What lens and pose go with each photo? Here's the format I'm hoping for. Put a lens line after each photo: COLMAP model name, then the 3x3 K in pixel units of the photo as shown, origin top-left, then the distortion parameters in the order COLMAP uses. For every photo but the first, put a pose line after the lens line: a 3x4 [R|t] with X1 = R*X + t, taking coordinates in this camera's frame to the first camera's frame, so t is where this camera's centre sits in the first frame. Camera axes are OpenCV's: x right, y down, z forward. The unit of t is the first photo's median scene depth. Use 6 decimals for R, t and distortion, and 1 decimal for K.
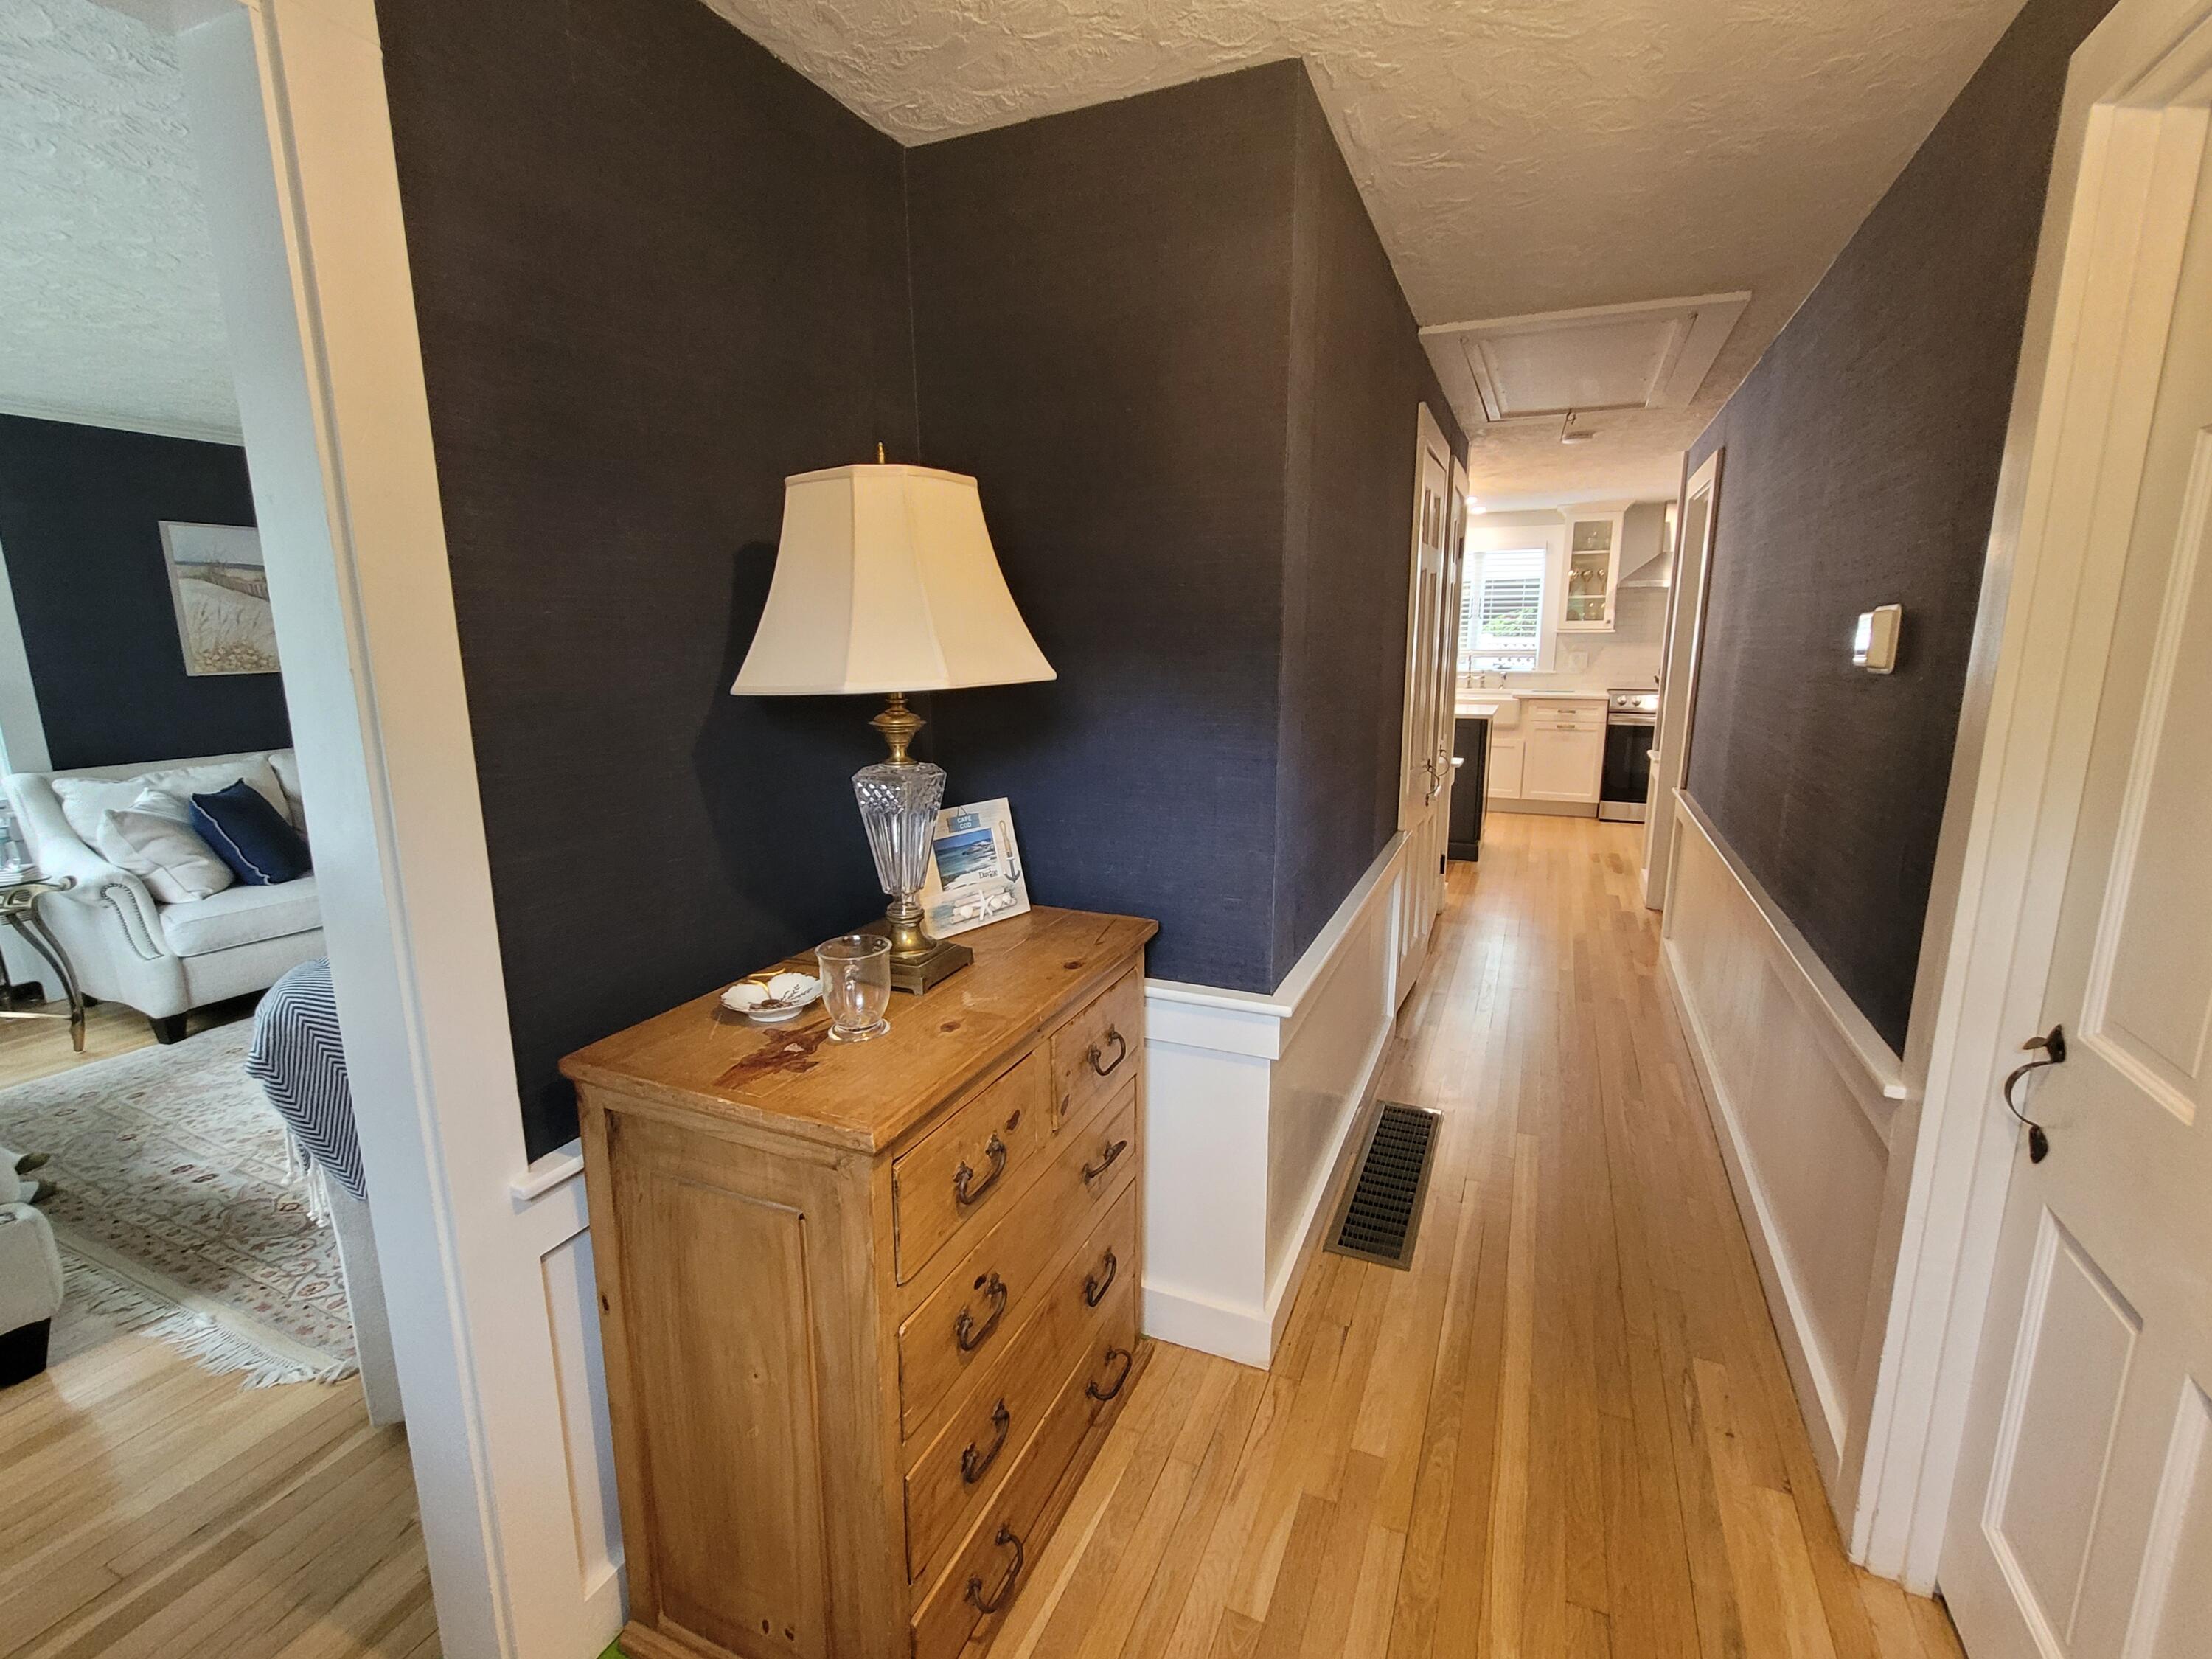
lens RADIAL K [[991.5, 0, 1112.1], [0, 991.5, 819.6], [0, 0, 1]] dist [0.000595, 0.000051]
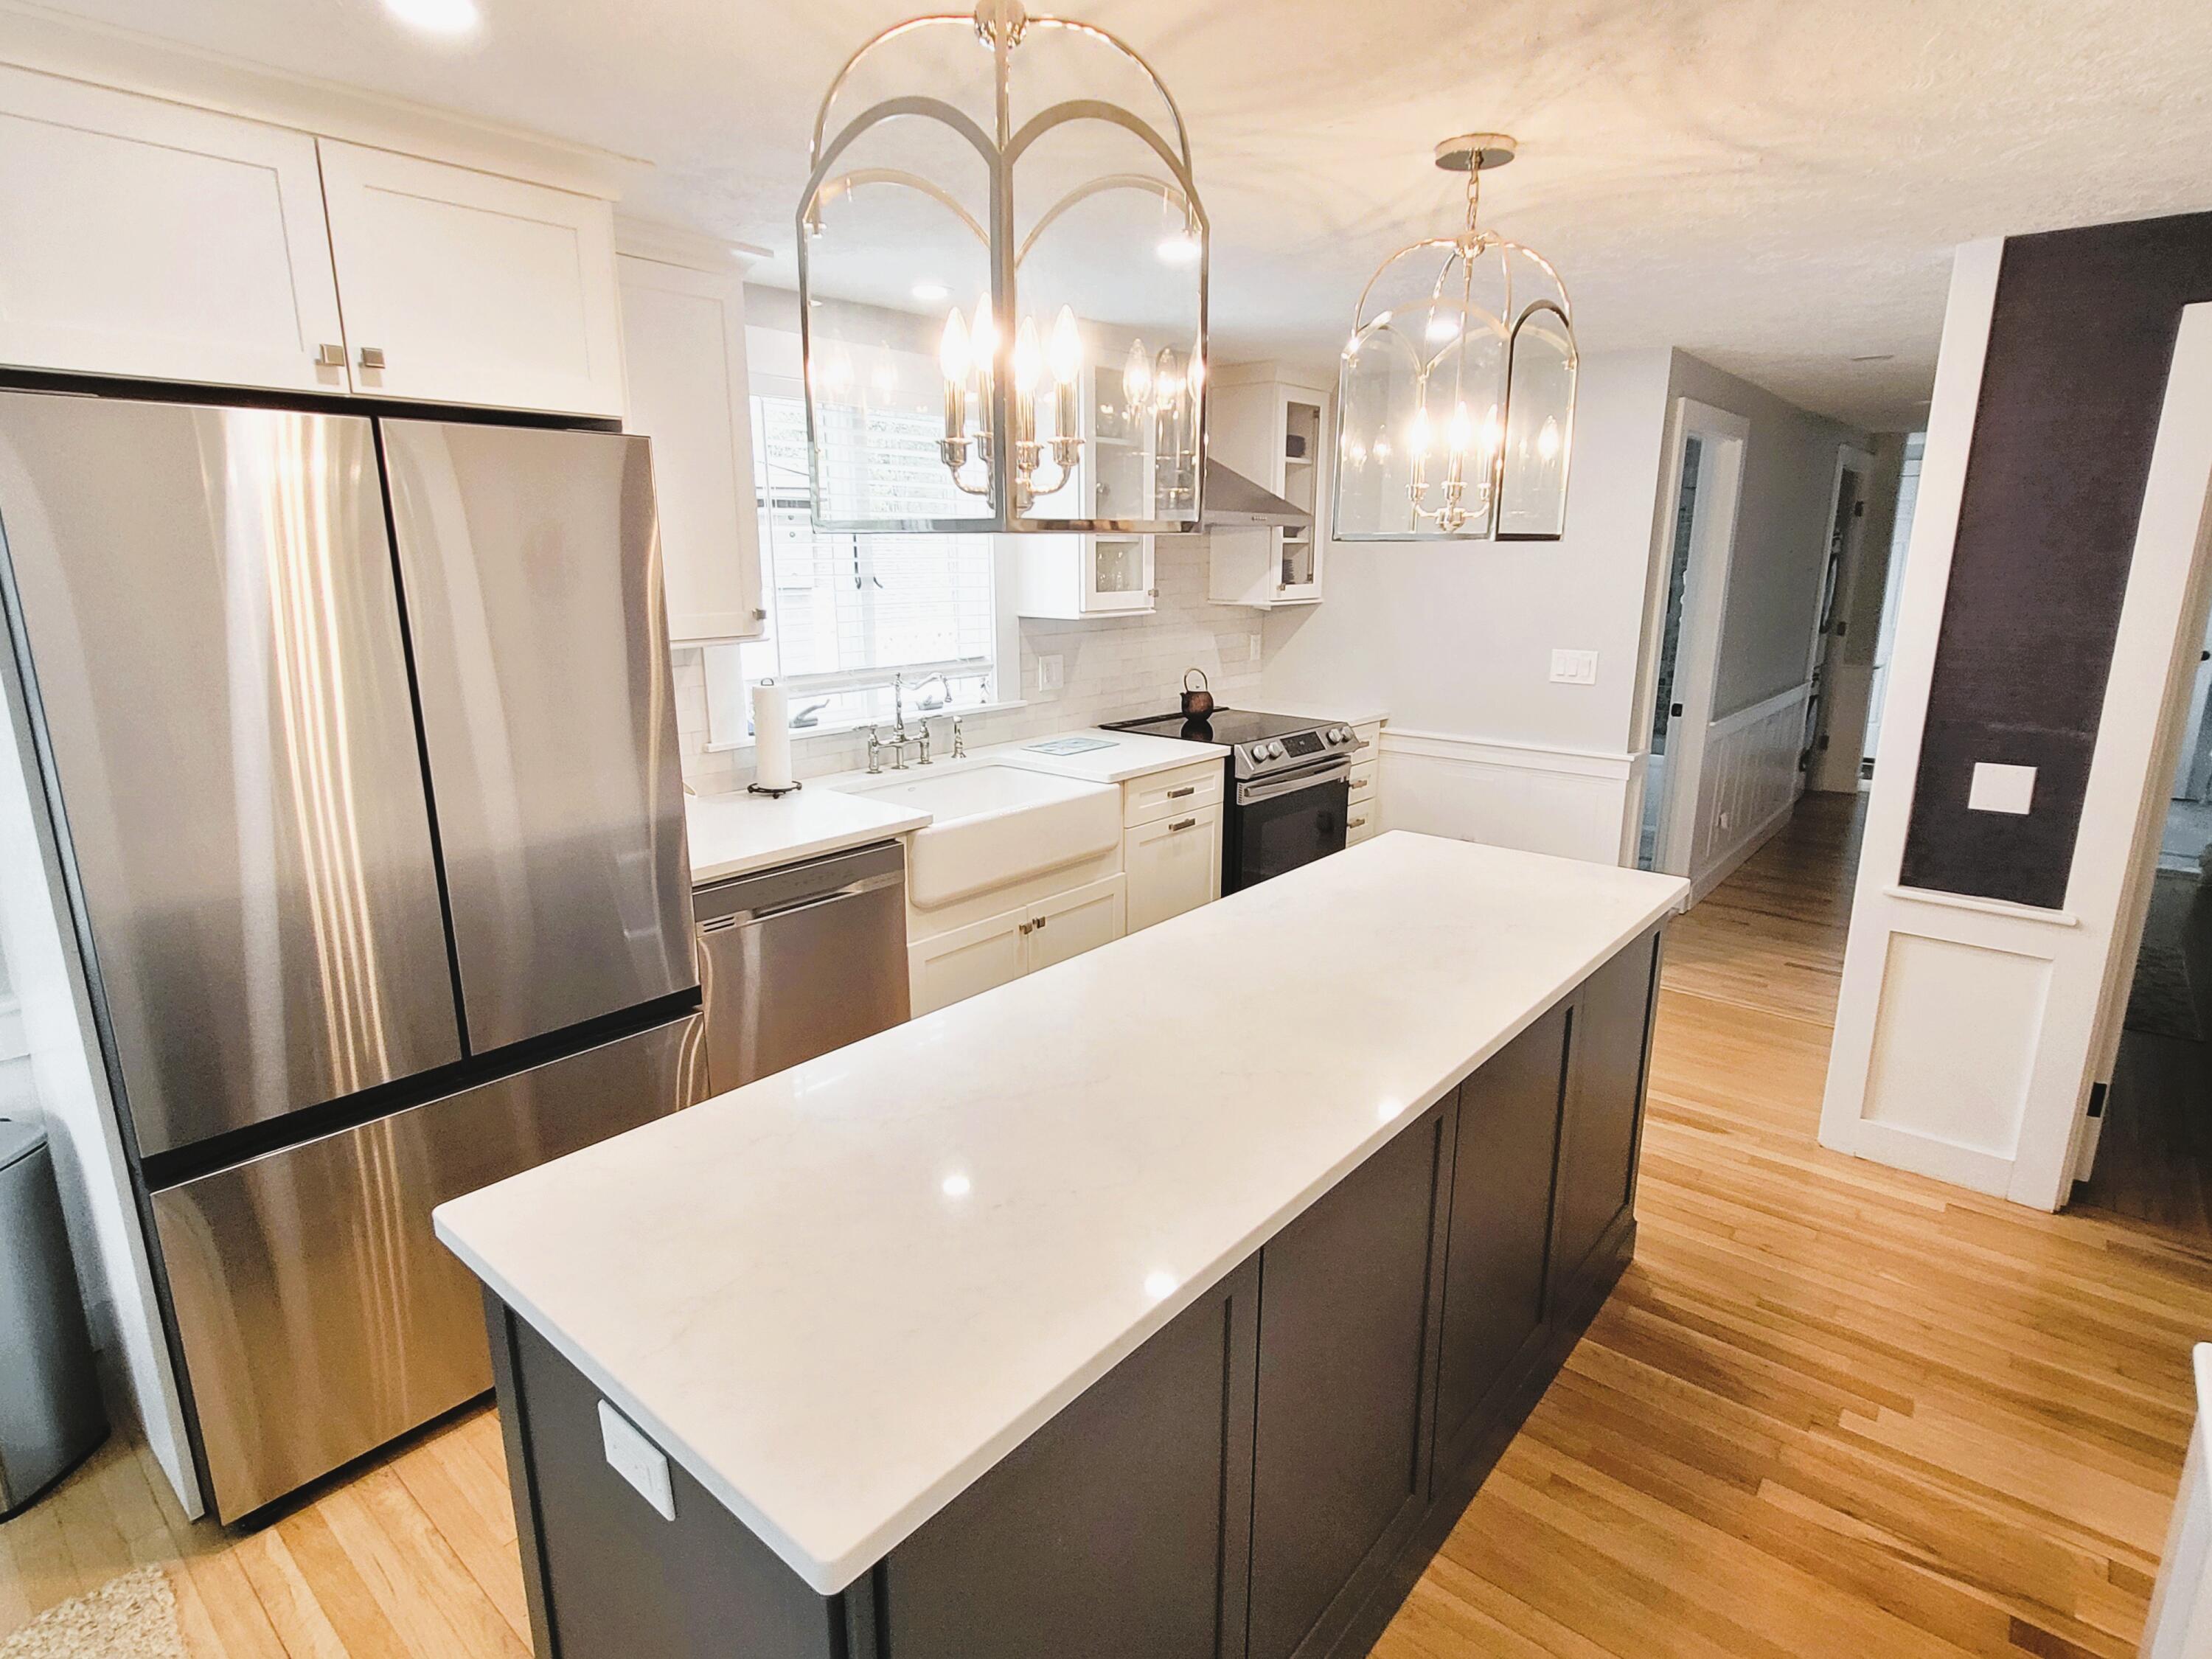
lens RADIAL K [[1154.9, 0, 1112.4], [0, 1154.9, 825.0], [0, 0, 1]] dist [0.003873, -0.002709]
pose [[0.276452, -0.218725, 0.935806, -0.051411], [0.182785, 0.967948, 0.172240, -0.190032], [-0.943485, 0.123436, 0.307570, 0.859860]]
